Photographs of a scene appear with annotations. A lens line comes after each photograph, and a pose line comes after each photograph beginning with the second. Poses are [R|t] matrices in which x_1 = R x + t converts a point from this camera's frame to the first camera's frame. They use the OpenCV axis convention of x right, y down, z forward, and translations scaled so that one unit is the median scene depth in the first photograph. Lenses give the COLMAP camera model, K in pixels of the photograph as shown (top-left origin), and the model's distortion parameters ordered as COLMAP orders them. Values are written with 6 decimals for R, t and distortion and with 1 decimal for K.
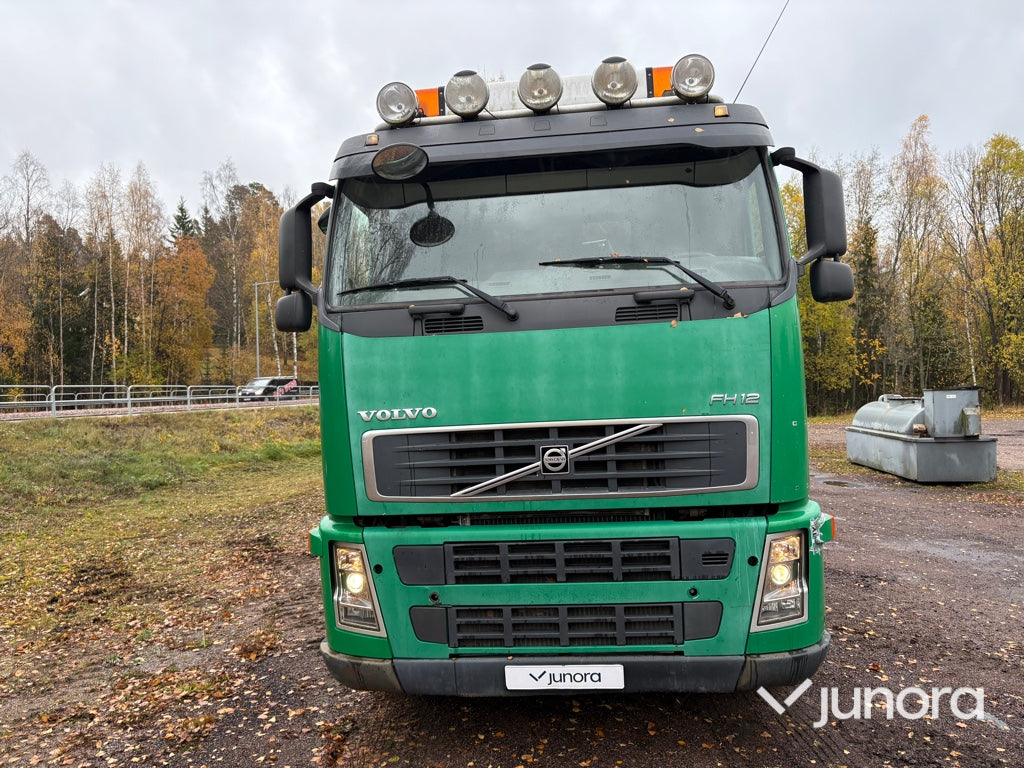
lens RADIAL K [[767.0, 0, 509.4], [0, 767.0, 387.1], [0, 0, 1]] dist [0.053343, -0.061173]
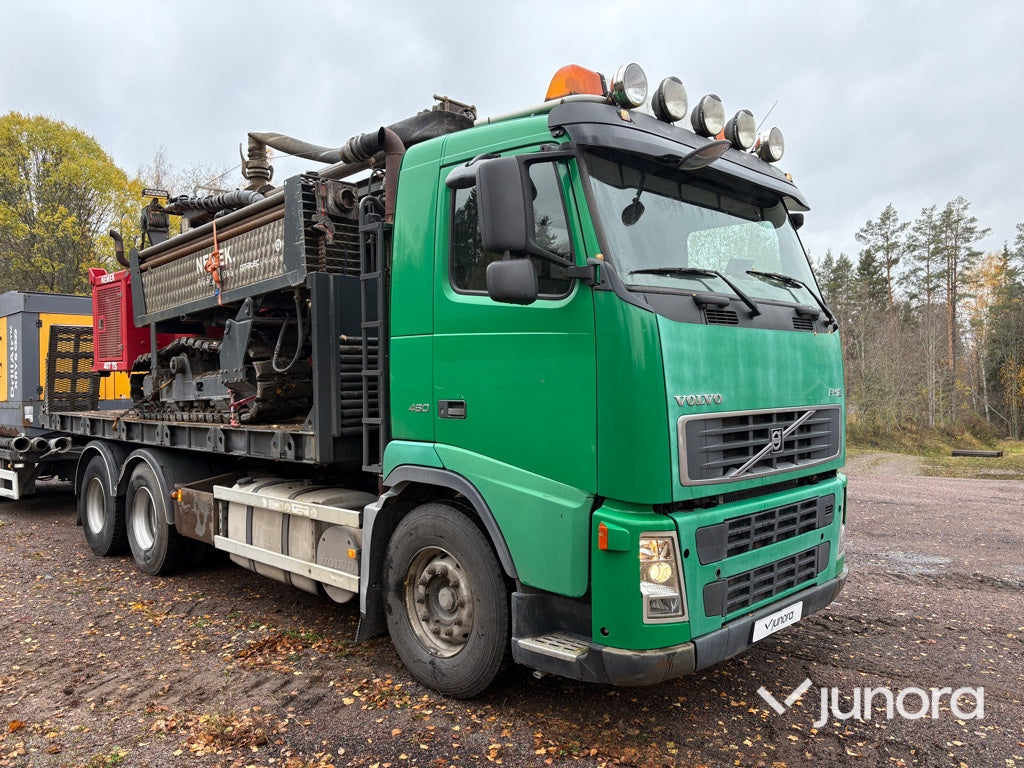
lens RADIAL K [[766.3, 0, 512.6], [0, 766.3, 392.6], [0, 0, 1]] dist [0.015926, 0.000169]
pose [[0.644046, 0.027134, 0.764505, -1.094929], [-0.026195, 0.999567, -0.013410, 0.046948], [-0.764538, -0.011390, 0.644478, 0.539225]]
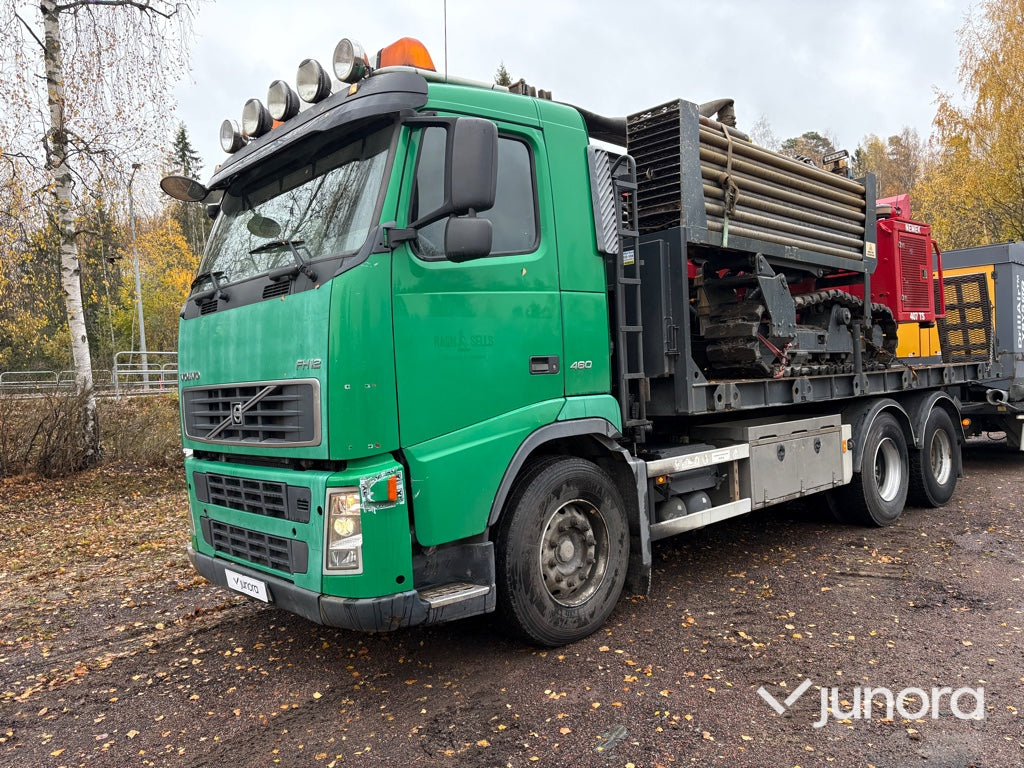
lens RADIAL K [[767.0, 0, 514.4], [0, 767.0, 394.5], [0, 0, 1]] dist [0.053343, -0.061173]
pose [[0.755395, 0.021029, -0.654932, 1.197628], [0.021573, 0.998145, 0.056930, 0.002565], [0.654915, -0.057133, 0.753540, 0.347556]]
